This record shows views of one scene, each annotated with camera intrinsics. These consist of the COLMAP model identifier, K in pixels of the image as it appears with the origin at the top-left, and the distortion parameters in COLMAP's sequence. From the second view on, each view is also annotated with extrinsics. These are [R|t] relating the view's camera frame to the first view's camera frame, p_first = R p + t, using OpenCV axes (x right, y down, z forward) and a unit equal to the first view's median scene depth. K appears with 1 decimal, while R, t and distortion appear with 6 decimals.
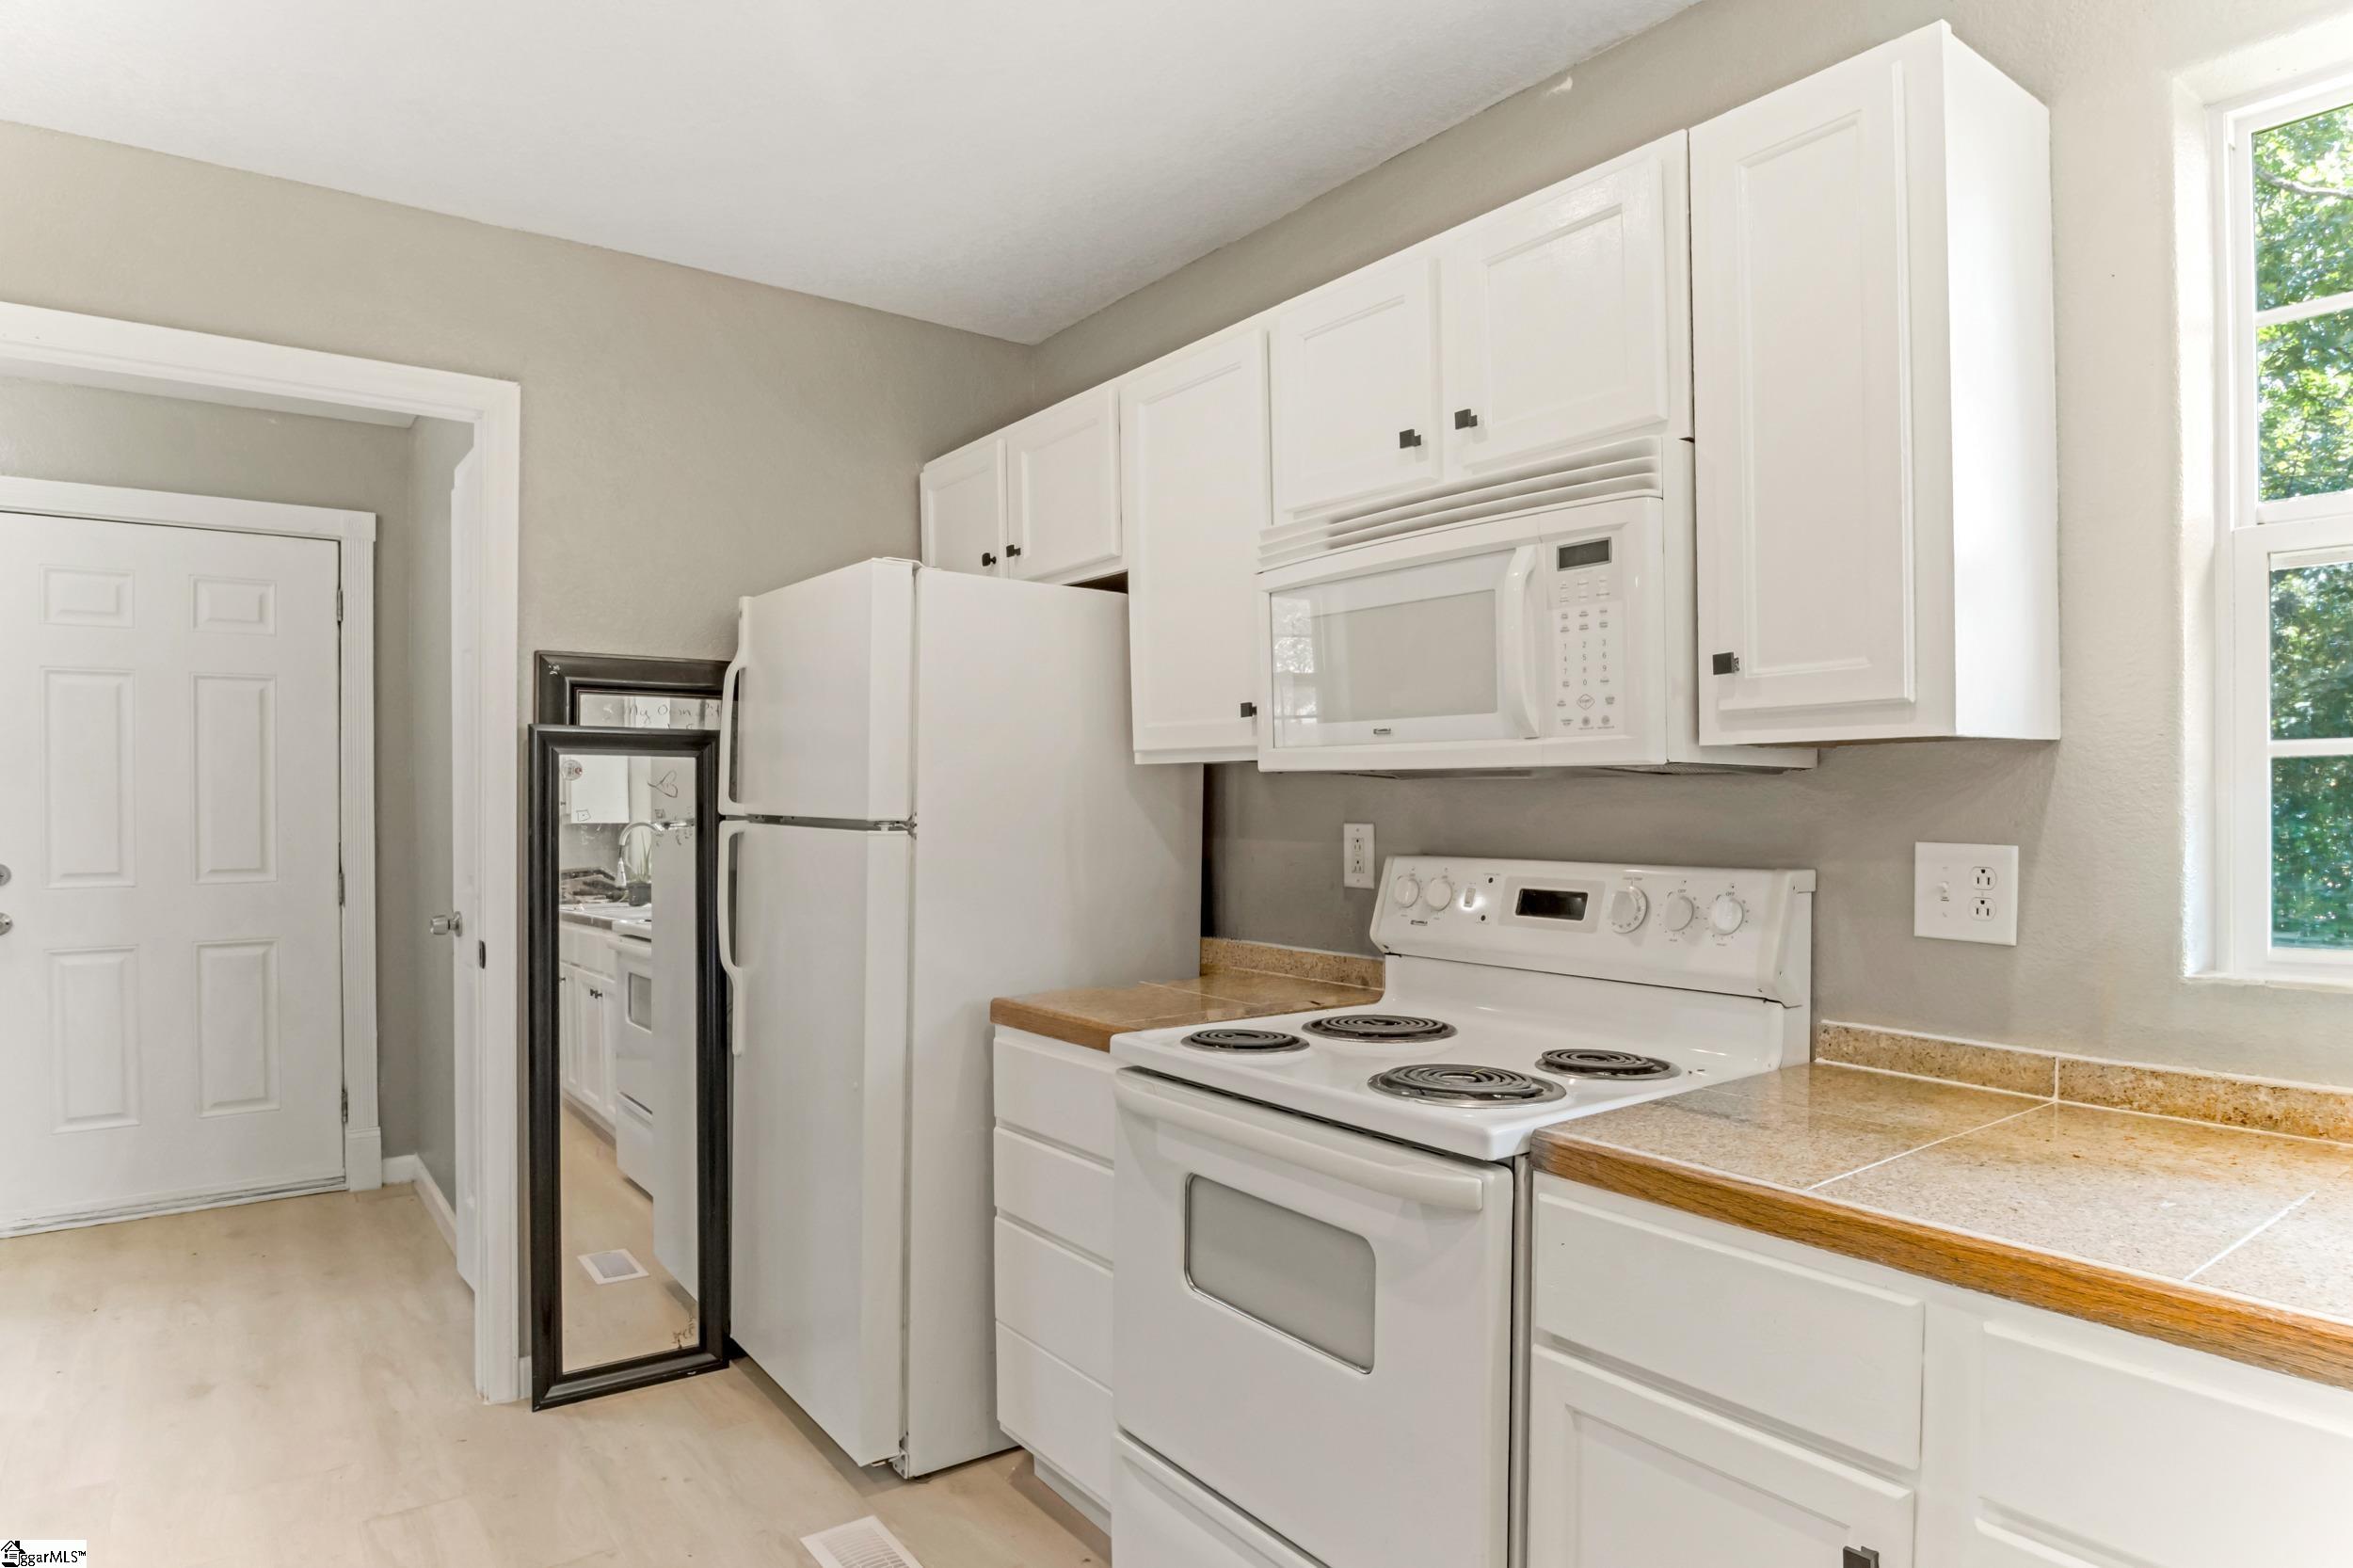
lens RADIAL K [[1327.1, 0, 1176.5], [0, 1327.1, 784.0], [0, 0, 1]] dist [-0.004763, -0.000816]
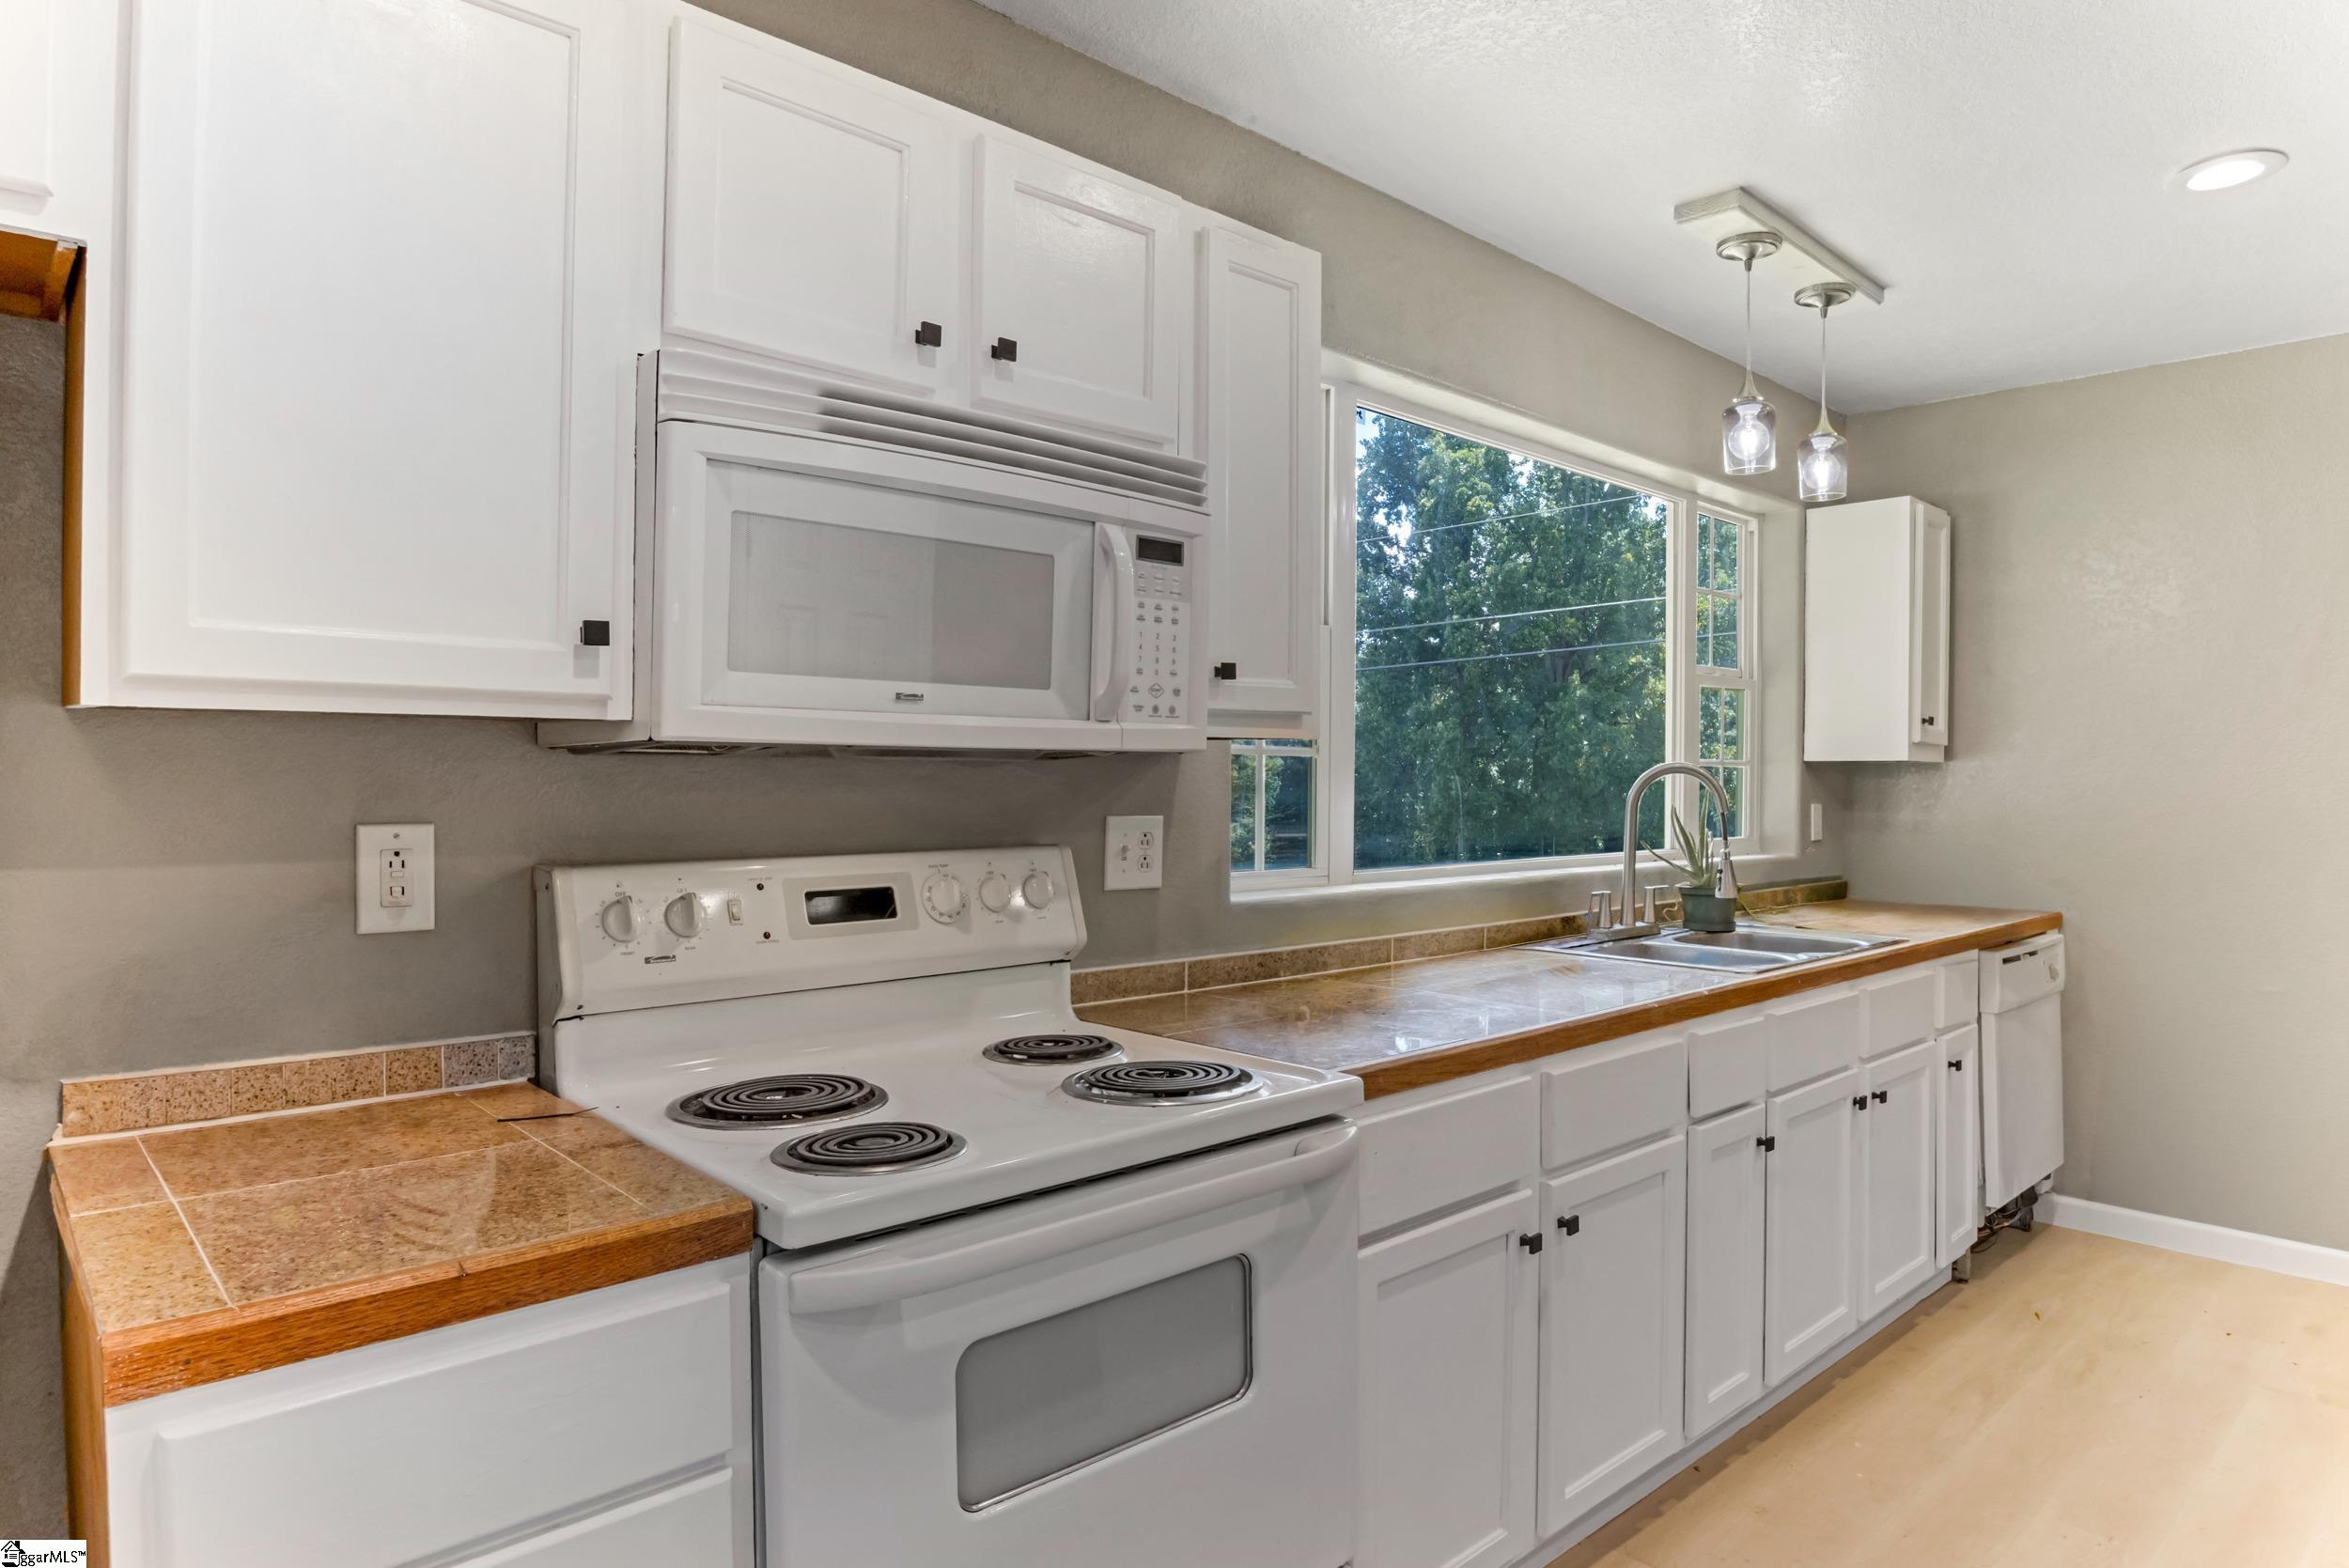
lens RADIAL K [[1390.1, 0, 1175.0], [0, 1390.1, 767.2], [0, 0, 1]] dist [-0.016913, -0.000397]
pose [[-0.097413, 0.006094, 0.995225, -0.781455], [-0.011807, 0.999904, -0.007278, 0.006291], [-0.995174, -0.012460, -0.097332, 1.082664]]
